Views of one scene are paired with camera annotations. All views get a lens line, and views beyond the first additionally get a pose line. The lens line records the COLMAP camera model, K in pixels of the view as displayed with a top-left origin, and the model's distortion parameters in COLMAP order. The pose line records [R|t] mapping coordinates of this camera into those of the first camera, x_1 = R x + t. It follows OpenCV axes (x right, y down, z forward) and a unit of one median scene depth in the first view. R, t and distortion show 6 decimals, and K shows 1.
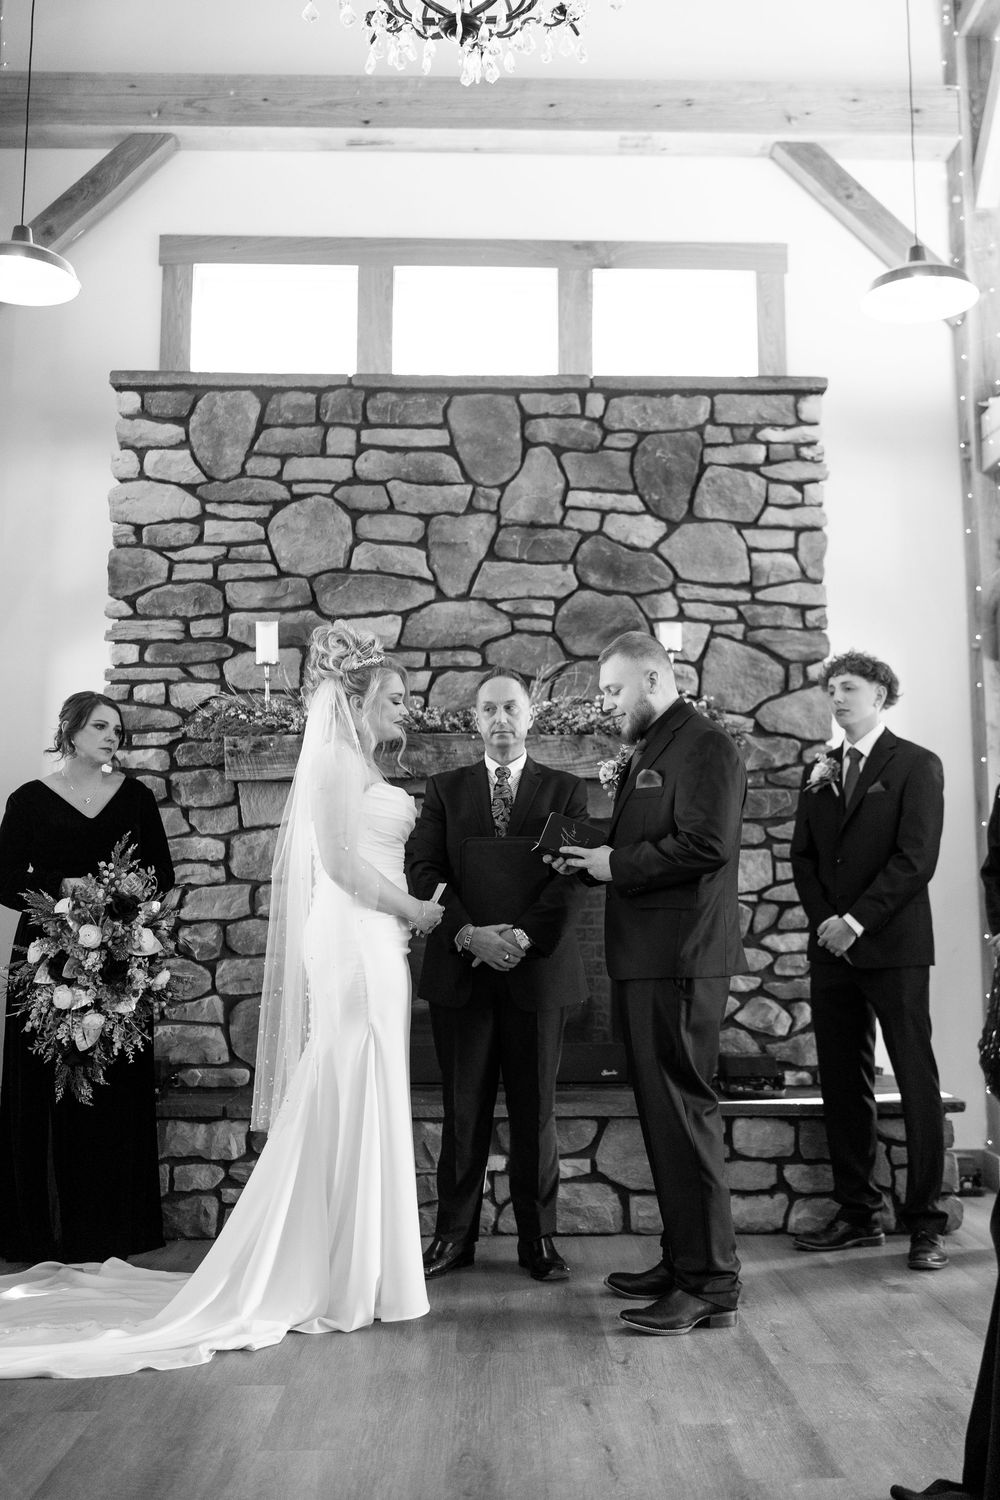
lens RADIAL K [[1530.1, 0, 530.4], [0, 1530.1, 707.7], [0, 0, 1]] dist [0.004419, -0.010394]
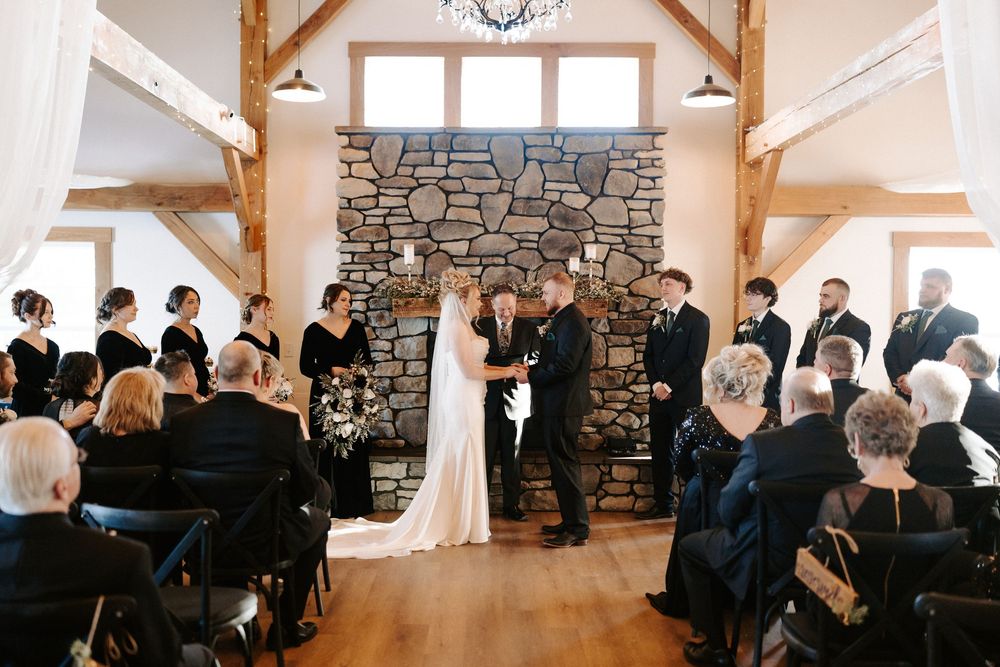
lens RADIAL K [[1021.0, 0, 470.3], [0, 1021.0, 336.4], [0, 0, 1]] dist [0.013645, -0.035971]
pose [[0.998972, 0.008250, -0.044573, -0.015357], [-0.000647, 0.985792, 0.167969, -0.170987], [0.045325, -0.167768, 0.984784, -0.471300]]
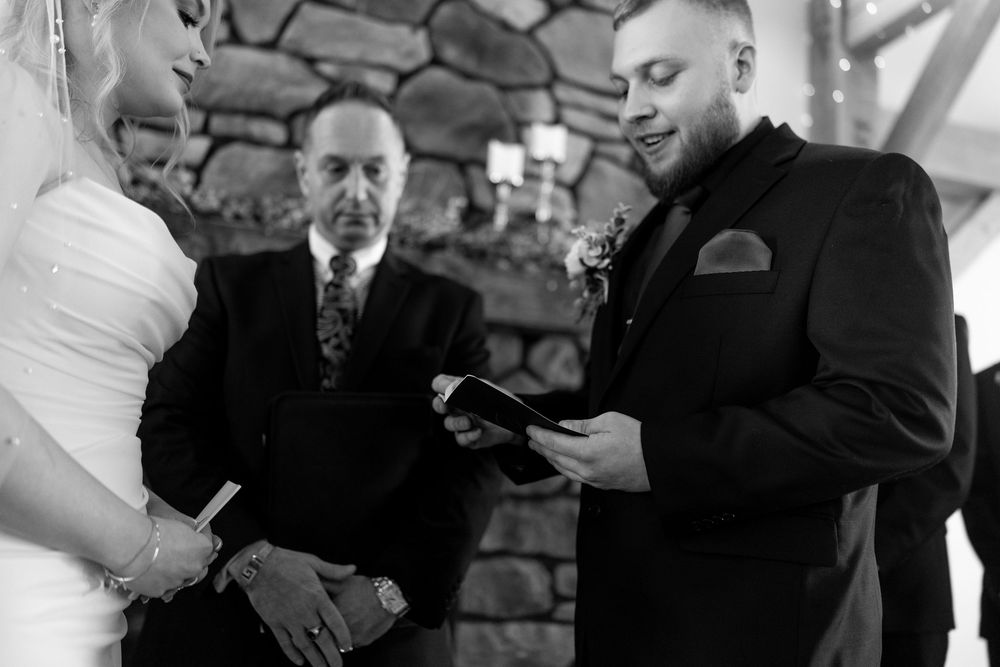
lens RADIAL K [[979.1, 0, 500.0], [0, 979.1, 333.5], [0, 0, 1]] dist [0.007555, -0.016669]
pose [[0.959665, 0.108210, 0.259489, -0.044397], [-0.106827, 0.994087, -0.019470, 0.057083], [-0.260061, -0.009036, 0.965550, 0.536283]]
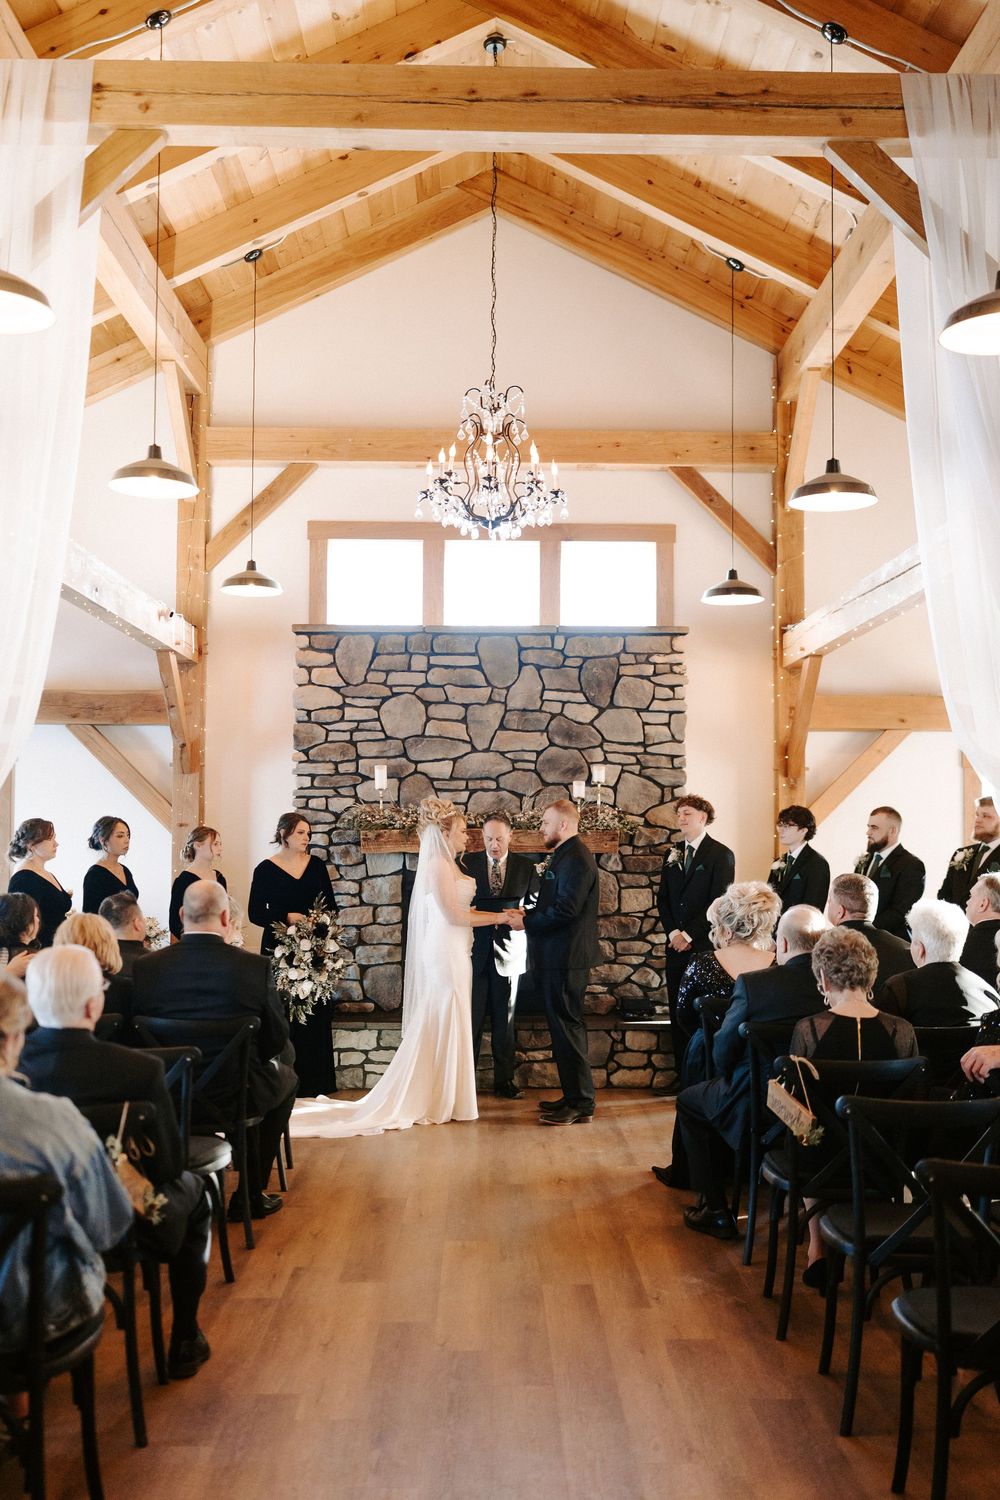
lens RADIAL K [[1479.0, 0, 505.5], [0, 1479.0, 769.3], [0, 0, 1]] dist [0.008307, -0.004102]
pose [[0.999904, 0.004704, -0.013068, 0.002268], [-0.003437, 0.995444, 0.095286, -0.218651], [0.013456, -0.095232, 0.995364, -0.763576]]
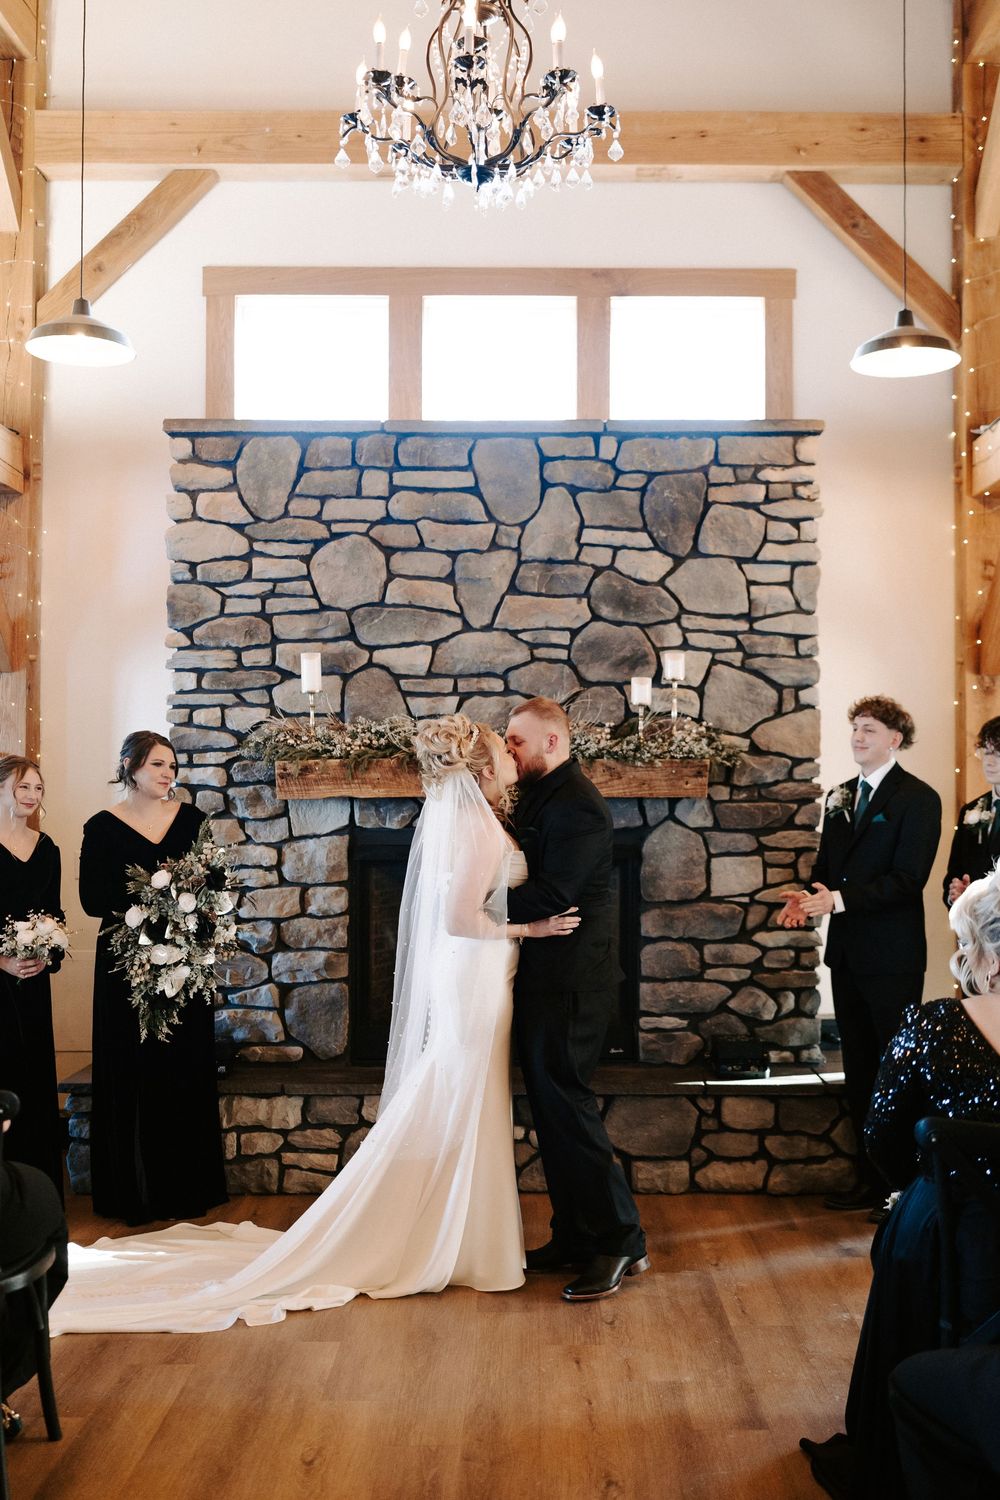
lens RADIAL K [[1575.3, 0, 535.1], [0, 1575.3, 757.3], [0, 0, 1]] dist [0.010652, -0.028851]
pose [[0.999661, 0.001814, -0.025968, 0.020273], [0.001283, 0.992926, 0.118725, -0.114750], [0.026000, -0.118718, 0.992588, -0.138032]]
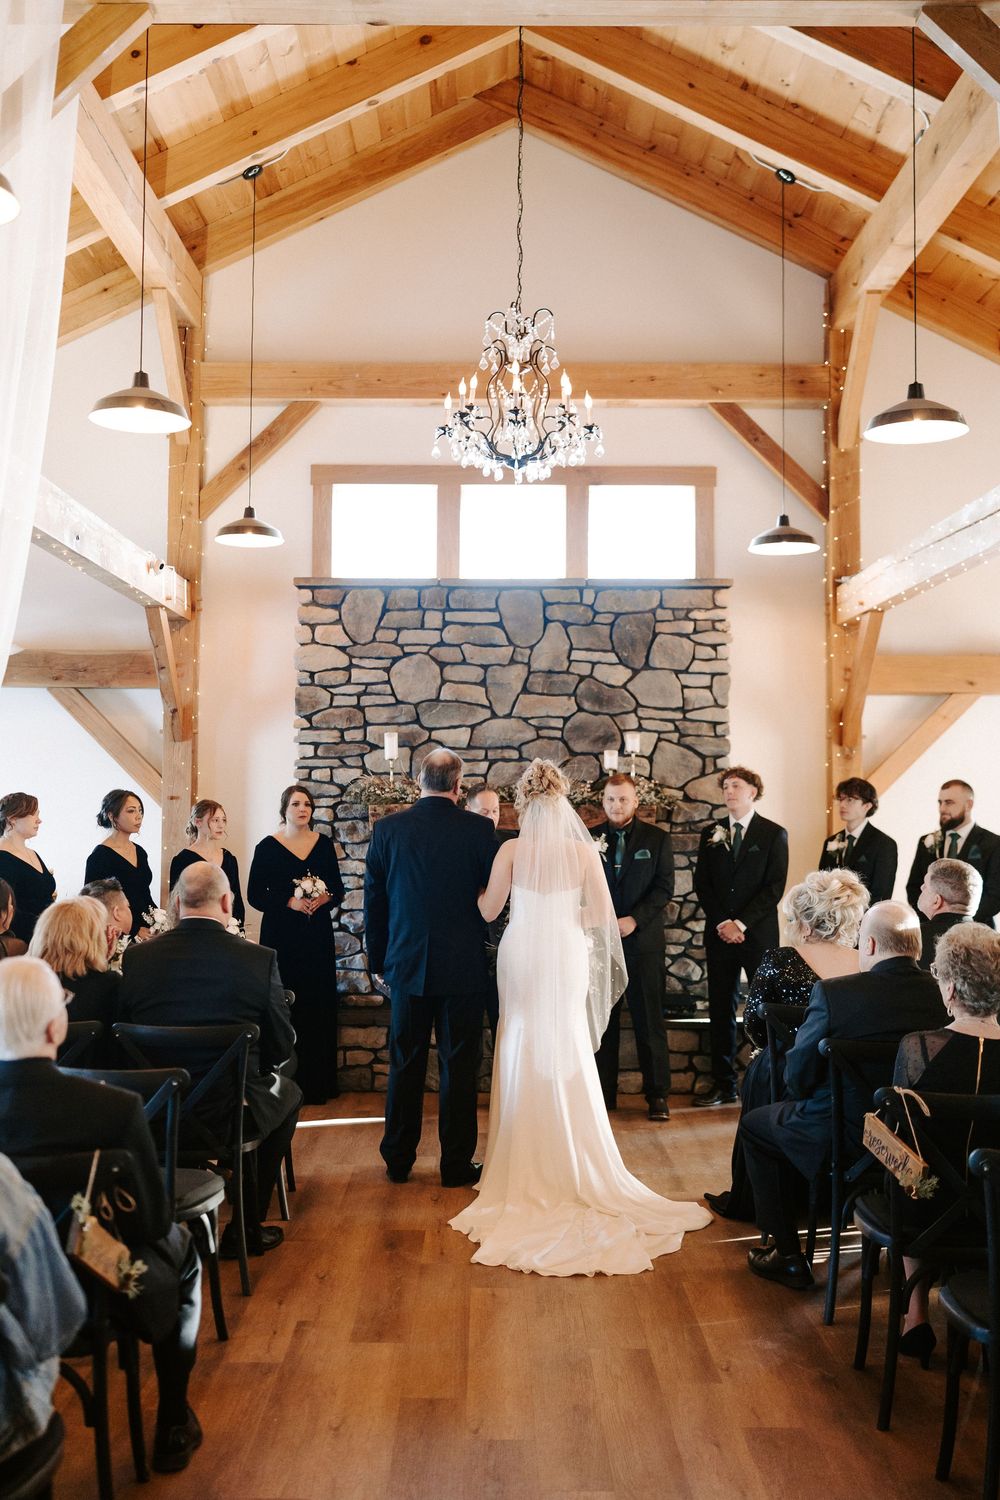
lens RADIAL K [[1535.7, 0, 461.0], [0, 1535.7, 718.5], [0, 0, 1]] dist [0.007742, -0.004697]
pose [[0.998947, 0.005287, -0.045569, -0.018651], [-0.001366, 0.996323, 0.085666, -0.212128], [0.045854, -0.085514, 0.995281, -0.654376]]
